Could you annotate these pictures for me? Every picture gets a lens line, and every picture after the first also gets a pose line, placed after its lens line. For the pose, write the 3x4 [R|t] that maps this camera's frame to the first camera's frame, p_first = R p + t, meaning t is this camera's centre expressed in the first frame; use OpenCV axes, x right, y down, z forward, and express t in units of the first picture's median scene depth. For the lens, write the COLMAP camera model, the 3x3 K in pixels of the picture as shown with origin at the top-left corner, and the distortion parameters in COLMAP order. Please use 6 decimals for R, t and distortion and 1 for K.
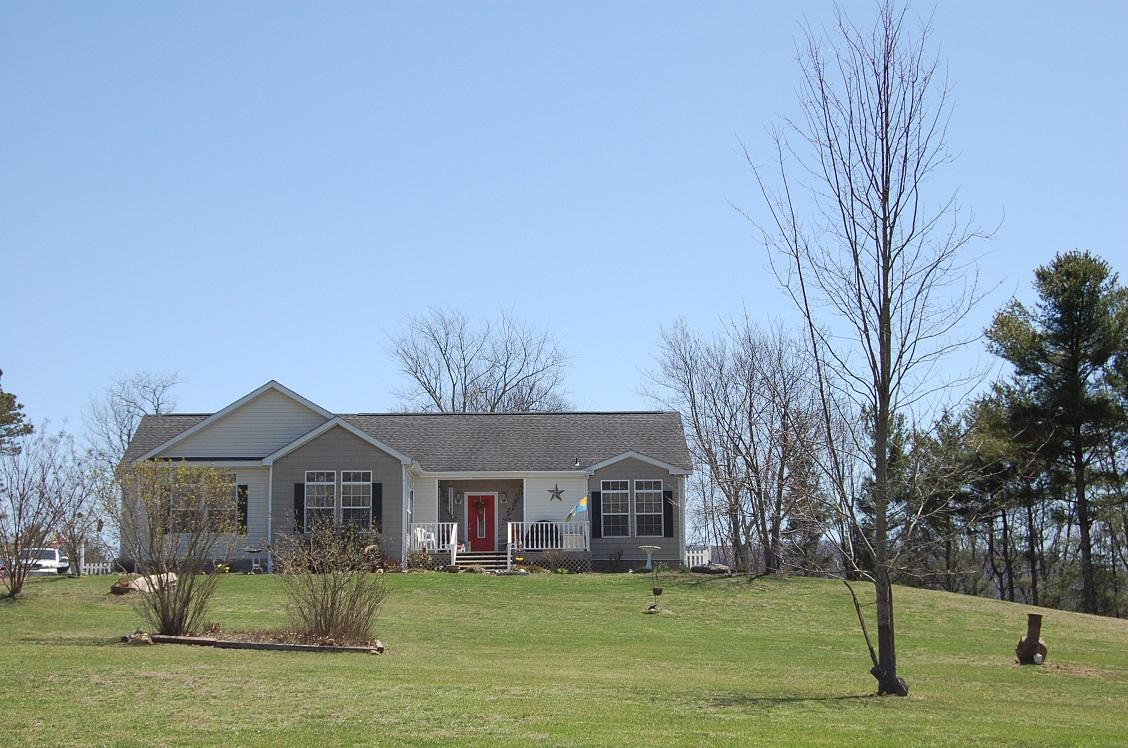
lens RADIAL K [[1711.9, 0, 563.3], [0, 1711.9, 376.8], [0, 0, 1]] dist [-0.025210, 0.000000]
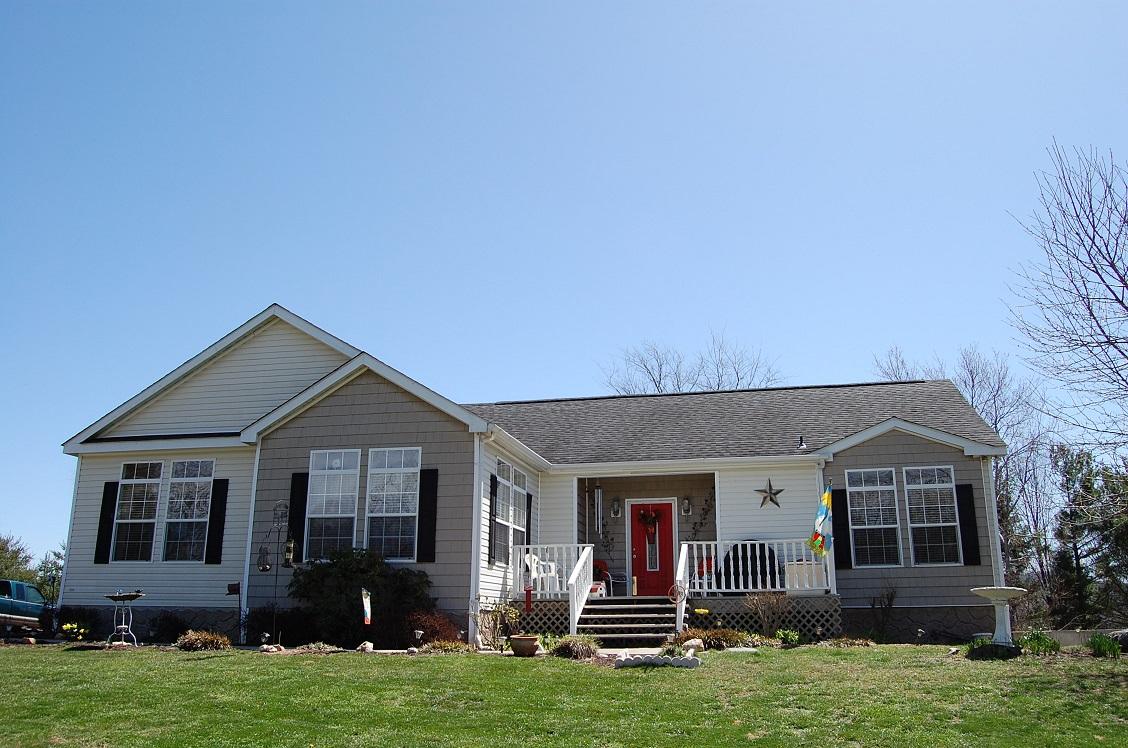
lens RADIAL K [[889.9, 0, 575.0], [0, 889.9, 364.7], [0, 0, 1]] dist [-0.089243, 0.039001]
pose [[0.973006, -0.055624, -0.223975, 0.001333], [0.024897, 0.990155, -0.137746, 0.064152], [0.229432, 0.128452, 0.964811, 0.681128]]
